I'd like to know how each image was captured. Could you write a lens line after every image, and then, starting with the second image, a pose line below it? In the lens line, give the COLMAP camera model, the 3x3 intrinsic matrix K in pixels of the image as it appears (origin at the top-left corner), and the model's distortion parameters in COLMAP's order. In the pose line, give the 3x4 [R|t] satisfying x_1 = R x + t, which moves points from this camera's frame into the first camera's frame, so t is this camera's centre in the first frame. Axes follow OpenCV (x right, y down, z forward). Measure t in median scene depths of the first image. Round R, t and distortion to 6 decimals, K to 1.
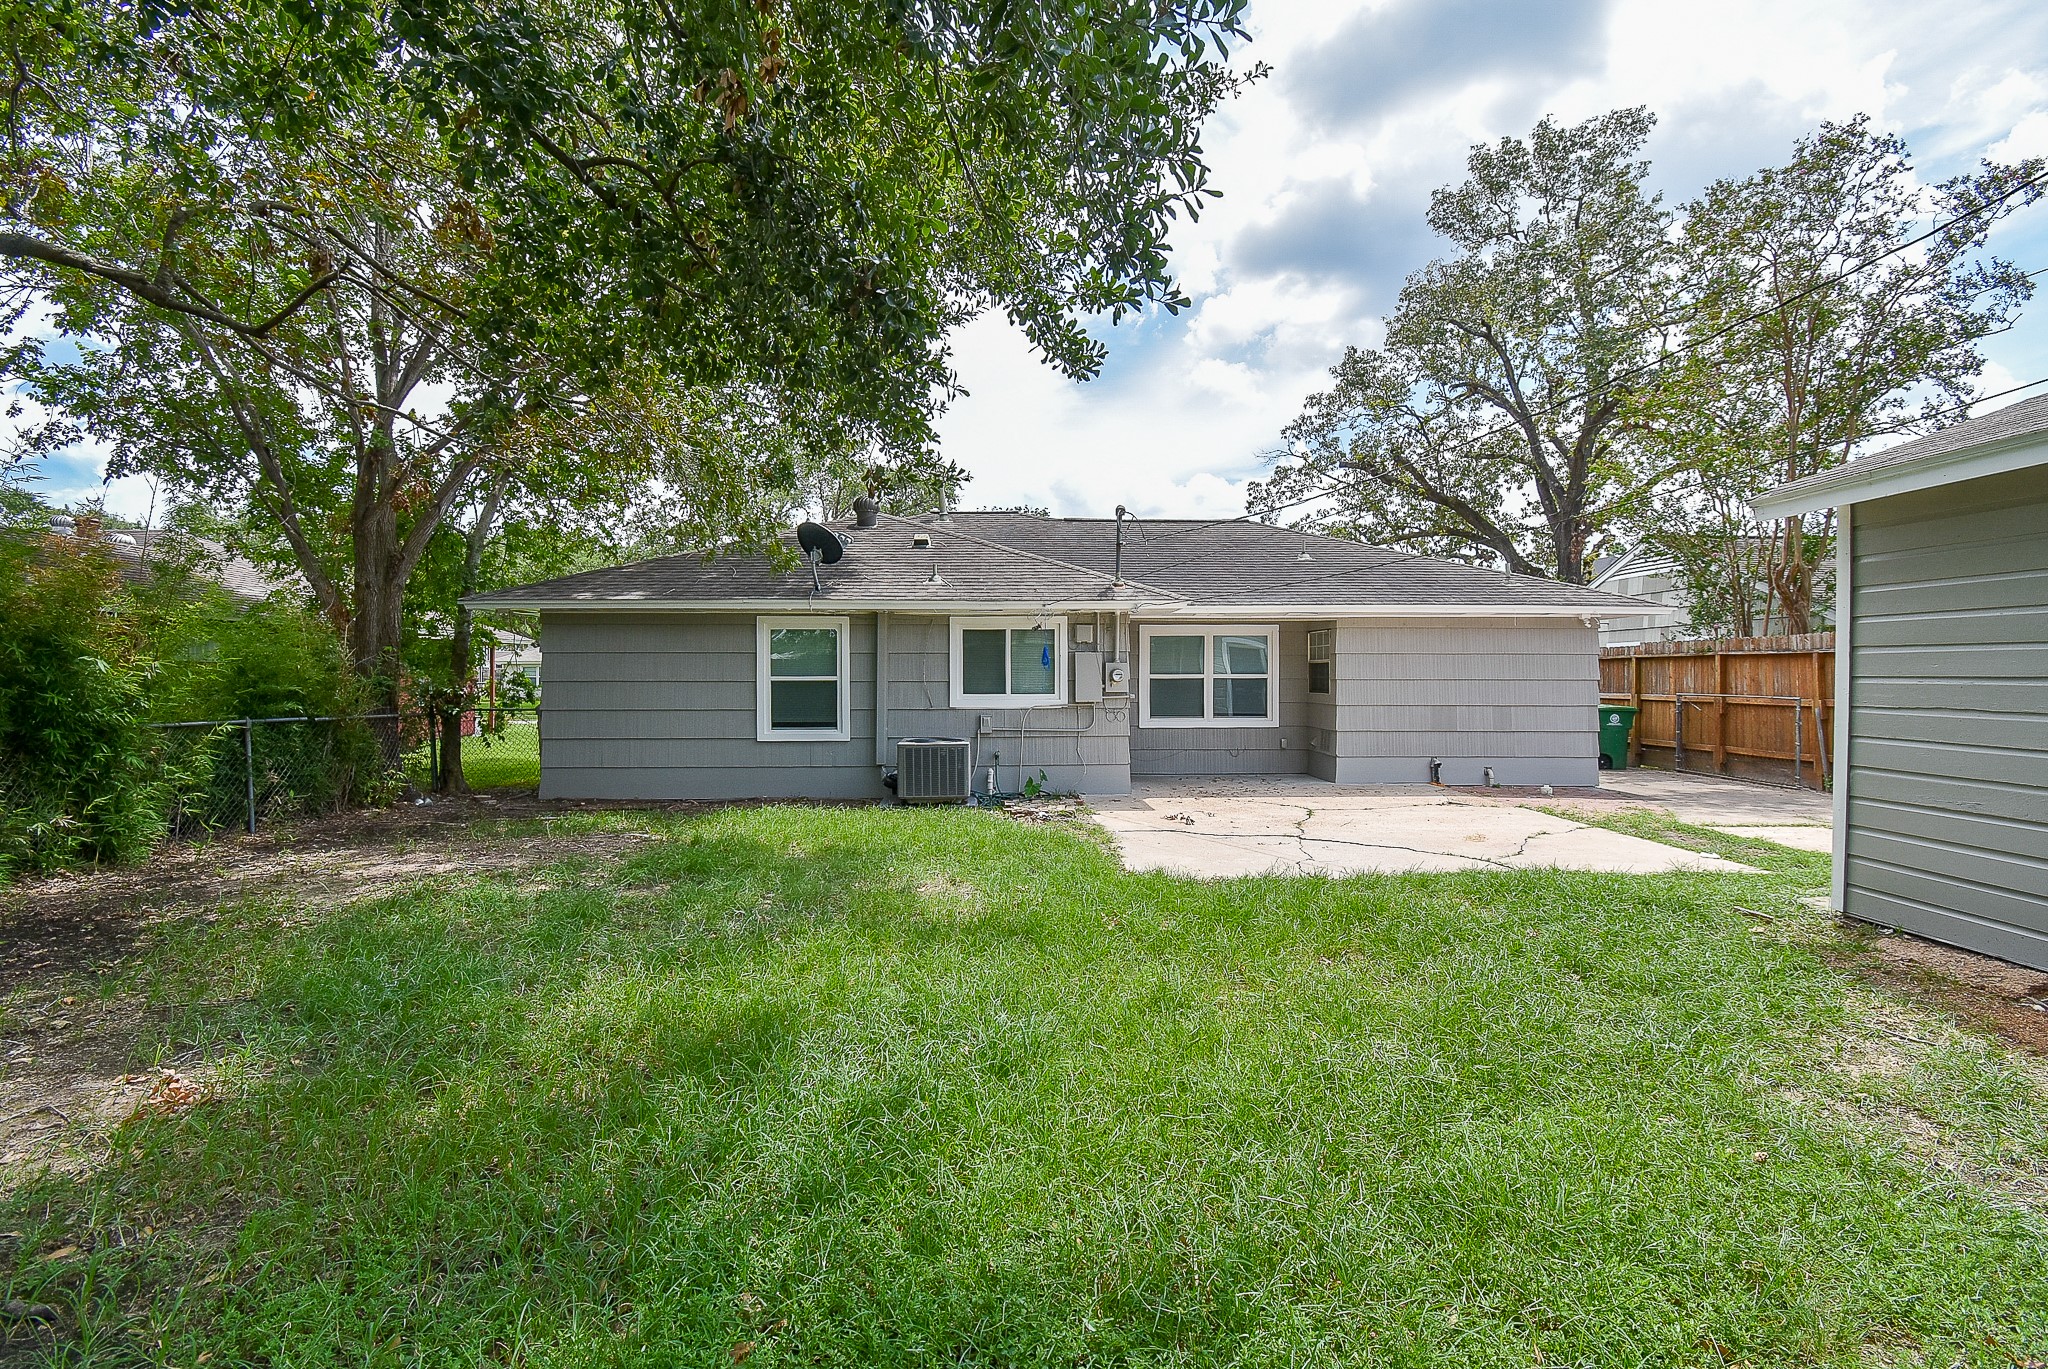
lens RADIAL K [[909.0, 0, 1028.5], [0, 909.0, 683.3], [0, 0, 1]] dist [-0.013238, -0.005022]
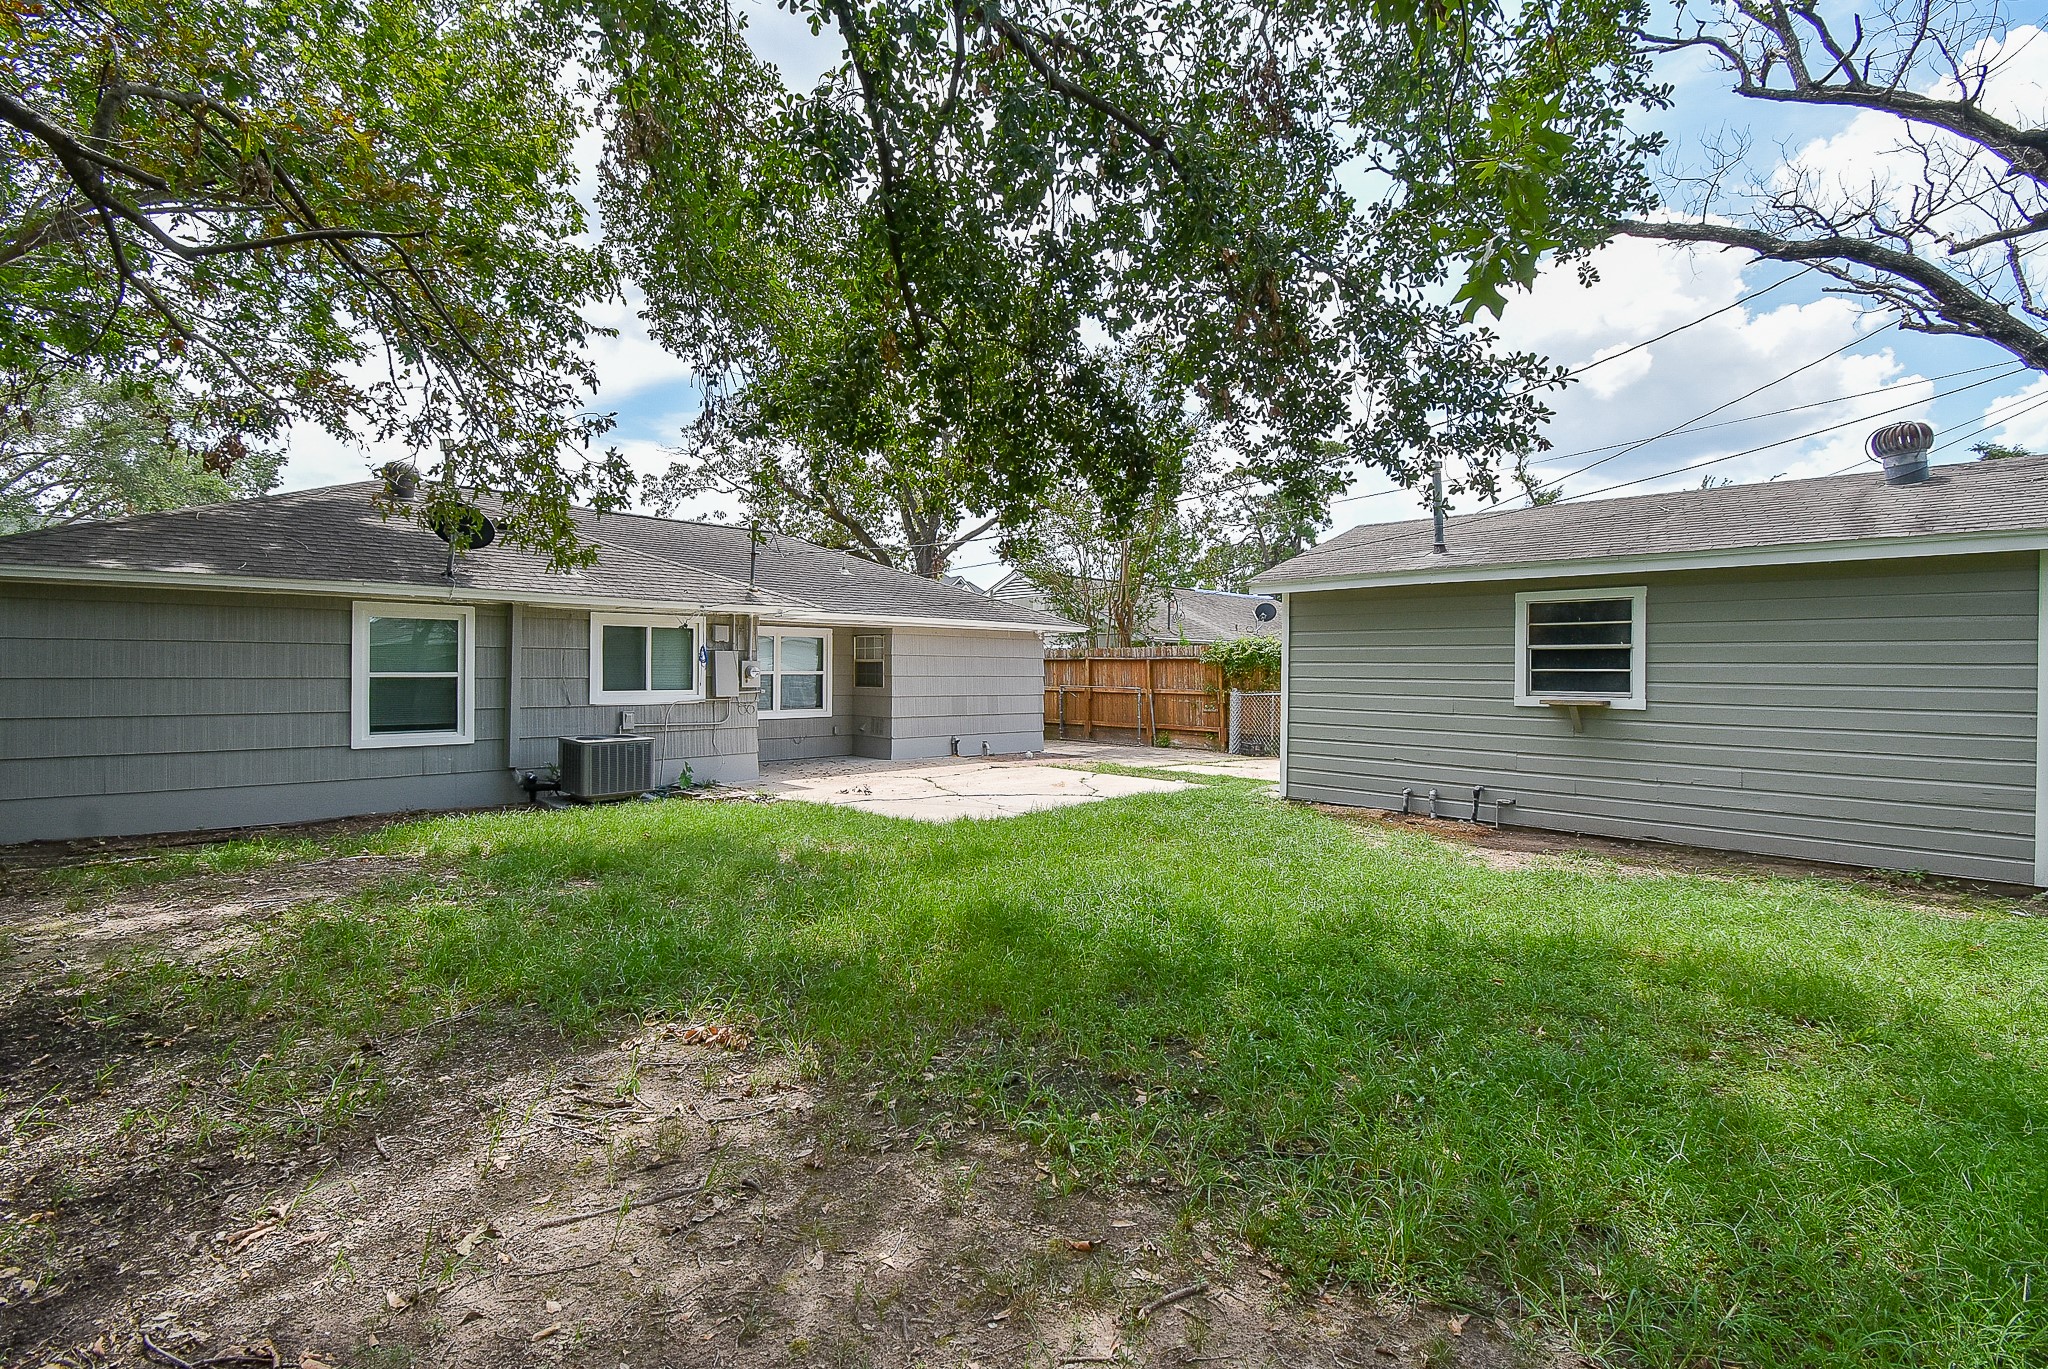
lens RADIAL K [[909.0, 0, 1036.8], [0, 909.0, 686.5], [0, 0, 1]] dist [-0.013238, -0.005022]
pose [[0.734637, -0.007039, 0.678424, -0.395078], [0.000202, 0.999948, 0.010157, -0.002799], [-0.678461, -0.007325, 0.734600, -0.047230]]
